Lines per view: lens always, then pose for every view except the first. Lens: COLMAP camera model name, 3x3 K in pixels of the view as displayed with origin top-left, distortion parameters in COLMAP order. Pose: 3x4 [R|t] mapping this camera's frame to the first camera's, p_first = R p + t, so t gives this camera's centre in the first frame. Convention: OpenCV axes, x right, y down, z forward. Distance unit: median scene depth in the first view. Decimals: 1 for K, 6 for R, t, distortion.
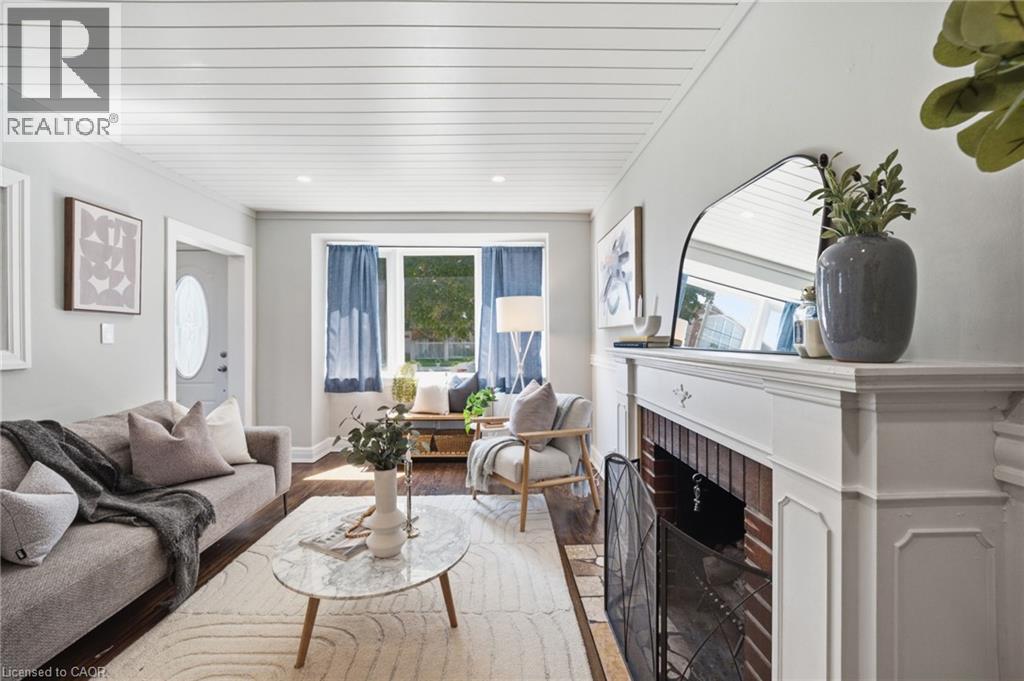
lens RADIAL K [[422.4, 0, 508.0], [0, 422.4, 336.5], [0, 0, 1]] dist [-0.019919, 0.005166]
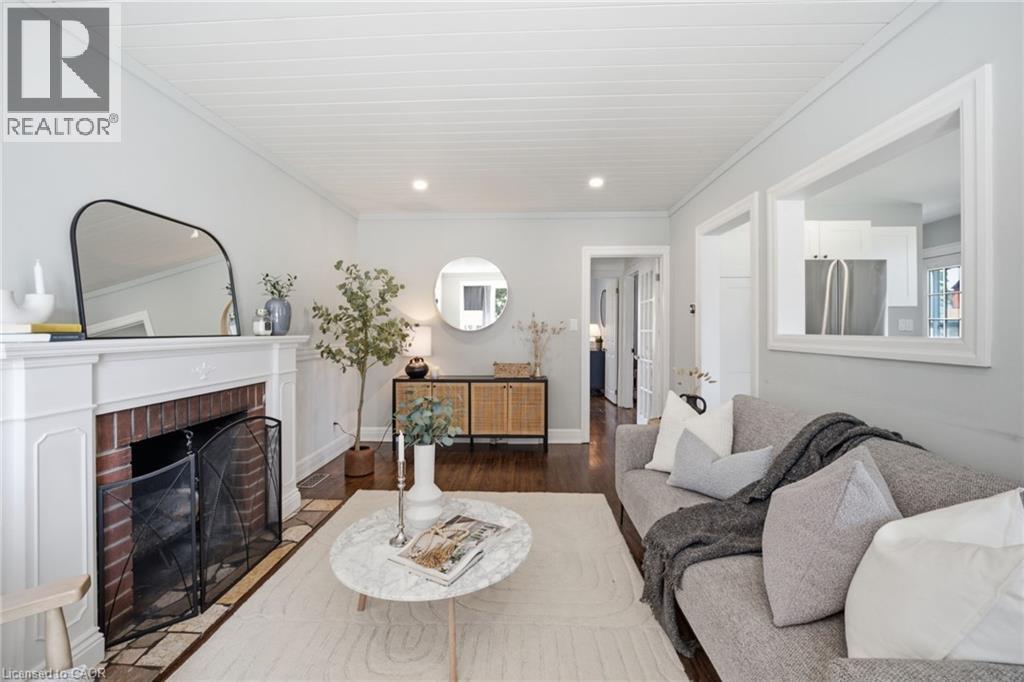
lens RADIAL K [[422.4, 0, 508.0], [0, 422.4, 337.0], [0, 0, 1]] dist [-0.019919, 0.005166]
pose [[-0.998442, 0.008509, 0.055141, -0.356254], [0.009305, 0.999856, 0.014186, 0.012751], [-0.055013, 0.014677, -0.998378, 1.295540]]
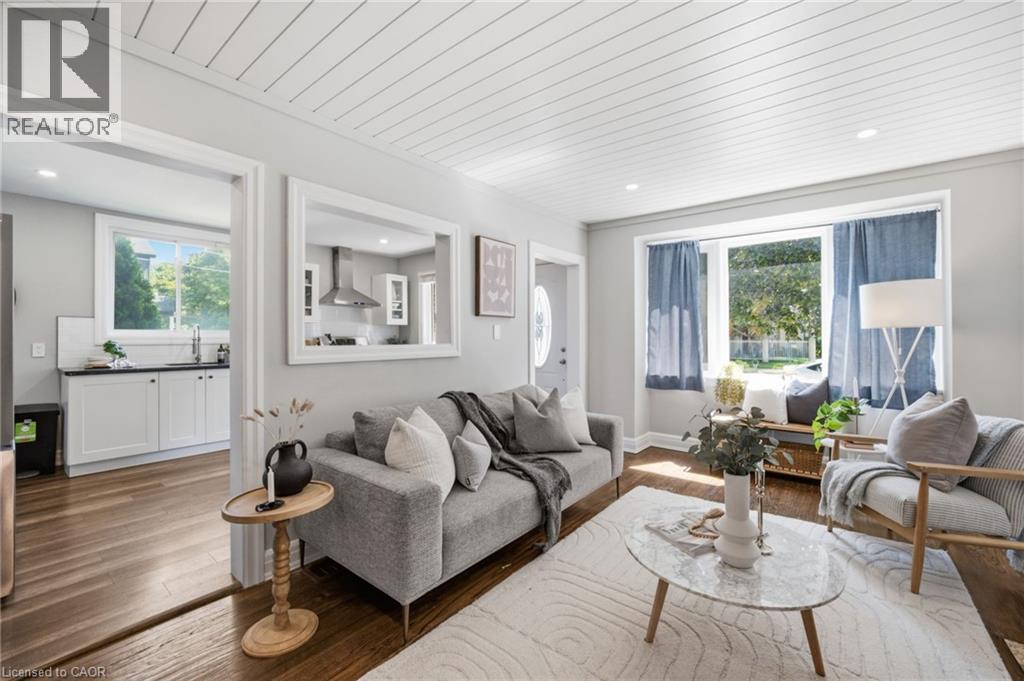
lens RADIAL K [[422.4, 0, 508.0], [0, 422.4, 336.5], [0, 0, 1]] dist [-0.019919, 0.005166]
pose [[0.772125, 0.001929, -0.635468, -0.056454], [0.001276, 0.999989, 0.004586, 0.000266], [0.635470, -0.004351, 0.772114, -0.034401]]
